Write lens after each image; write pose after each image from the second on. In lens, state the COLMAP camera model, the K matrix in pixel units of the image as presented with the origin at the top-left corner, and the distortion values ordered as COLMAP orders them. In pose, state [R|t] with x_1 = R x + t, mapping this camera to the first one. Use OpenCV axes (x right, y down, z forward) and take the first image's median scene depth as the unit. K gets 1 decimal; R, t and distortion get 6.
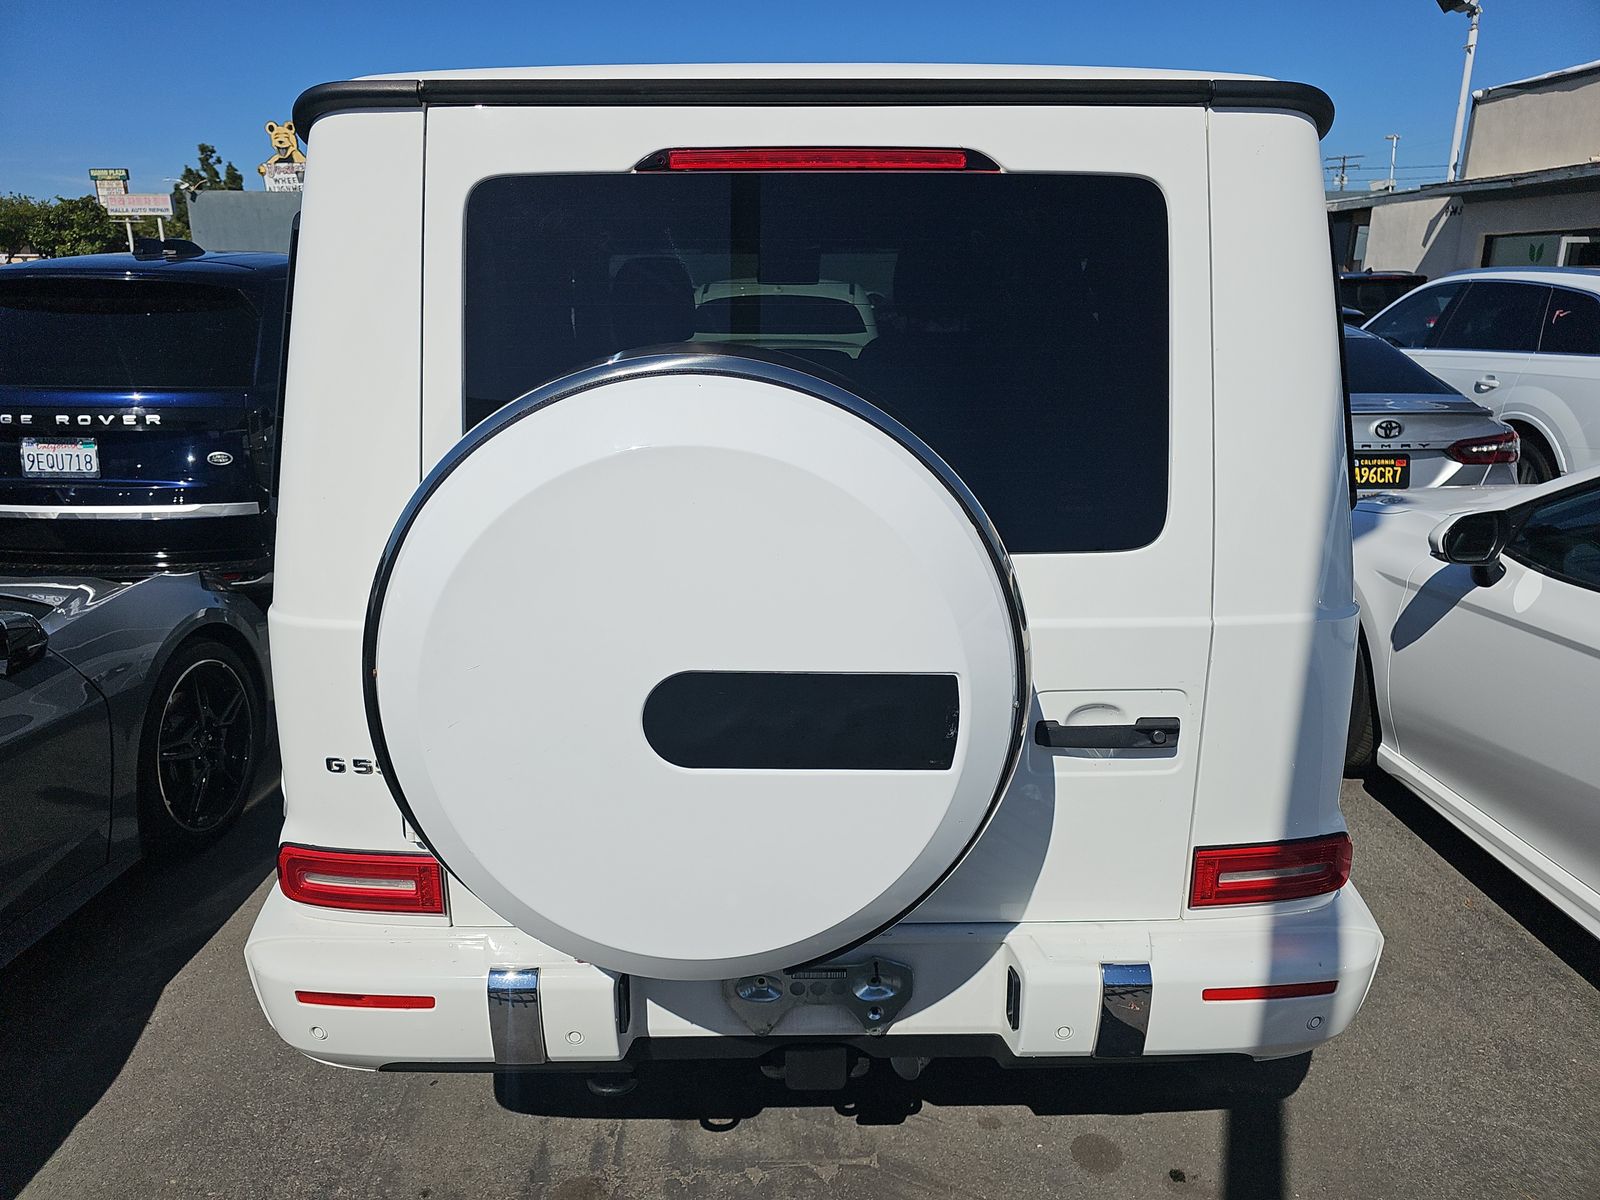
lens RADIAL K [[1078.2, 0, 800.0], [0, 1078.2, 600.0], [0, 0, 1]] dist [0.042193, -0.044263]
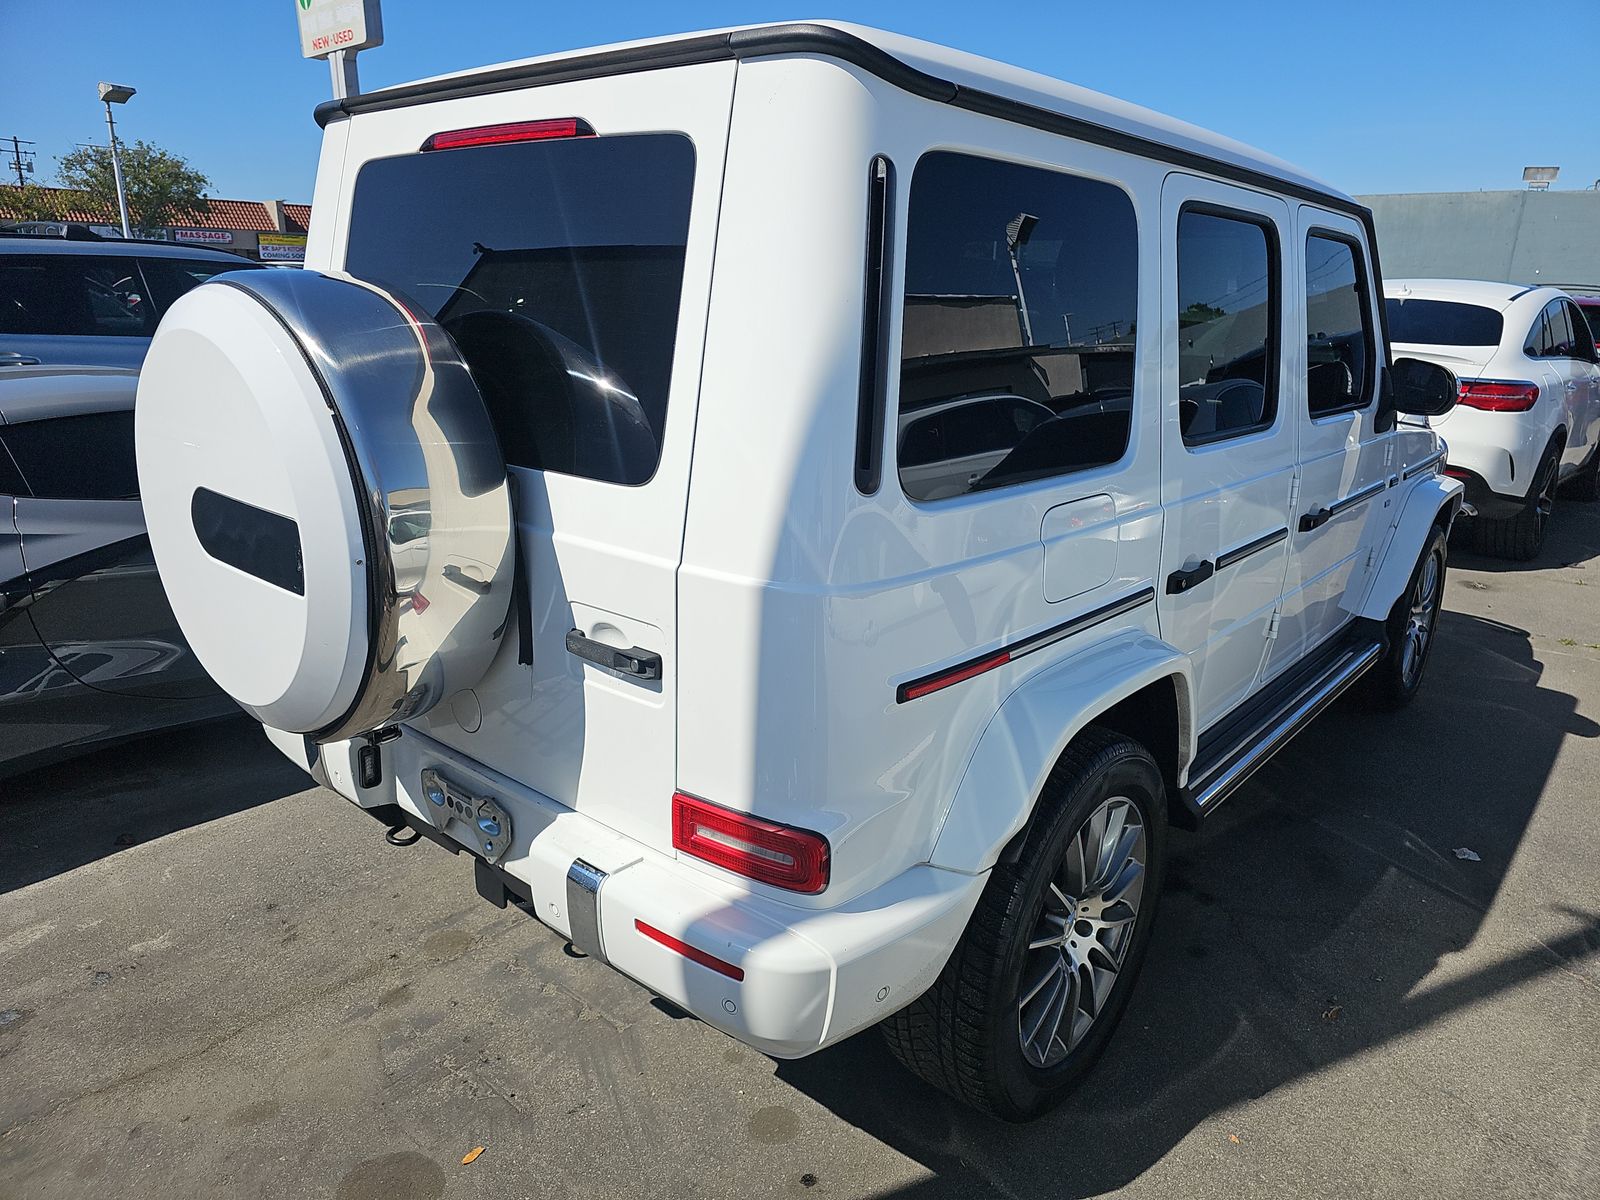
lens RADIAL K [[1074.2, 0, 803.9], [0, 1074.2, 598.1], [0, 0, 1]] dist [0.044535, -0.042147]
pose [[0.750812, 0.206656, -0.627356, 1.077662], [-0.212033, 0.974936, 0.067393, -0.043327], [0.625559, 0.082421, 0.775811, 0.277107]]
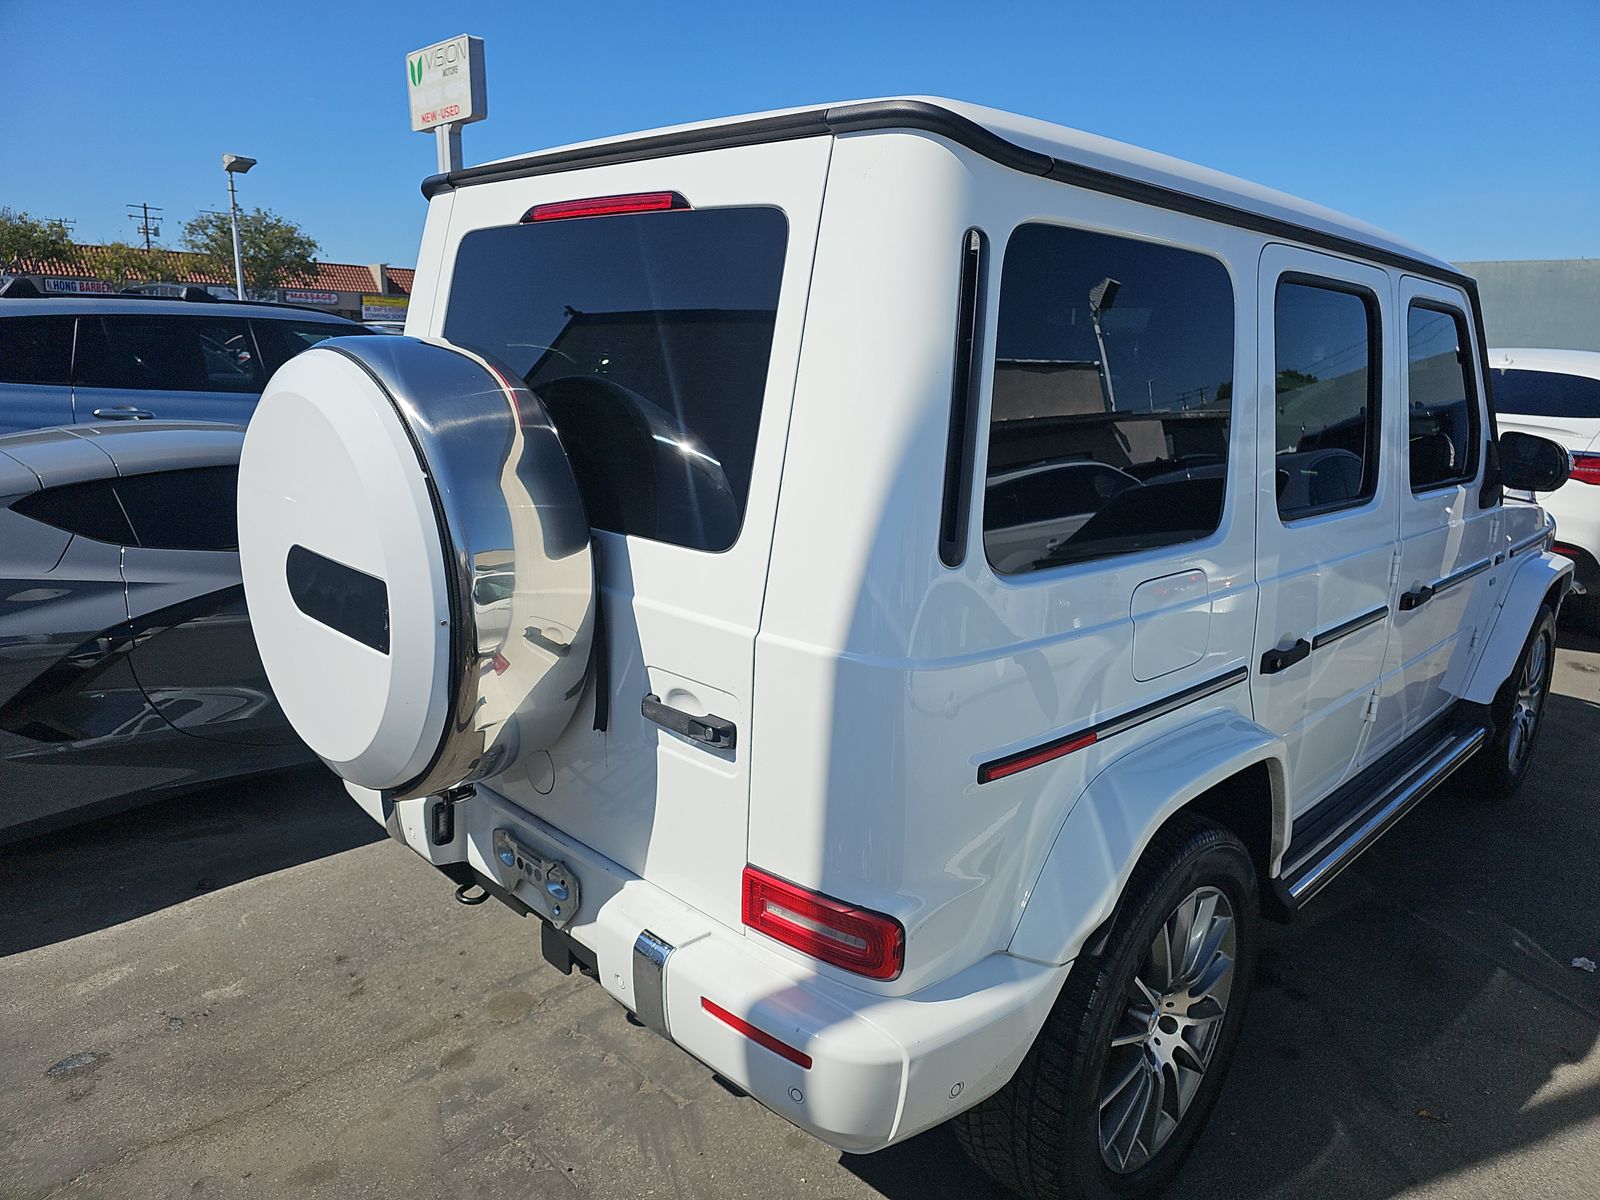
lens RADIAL K [[1078.2, 0, 800.0], [0, 1078.2, 600.0], [0, 0, 1]] dist [0.042193, -0.044263]
pose [[0.699618, 0.192147, -0.688196, 1.059393], [-0.235763, 0.971299, 0.031515, -0.051202], [0.674500, 0.140202, 0.724840, 0.281864]]
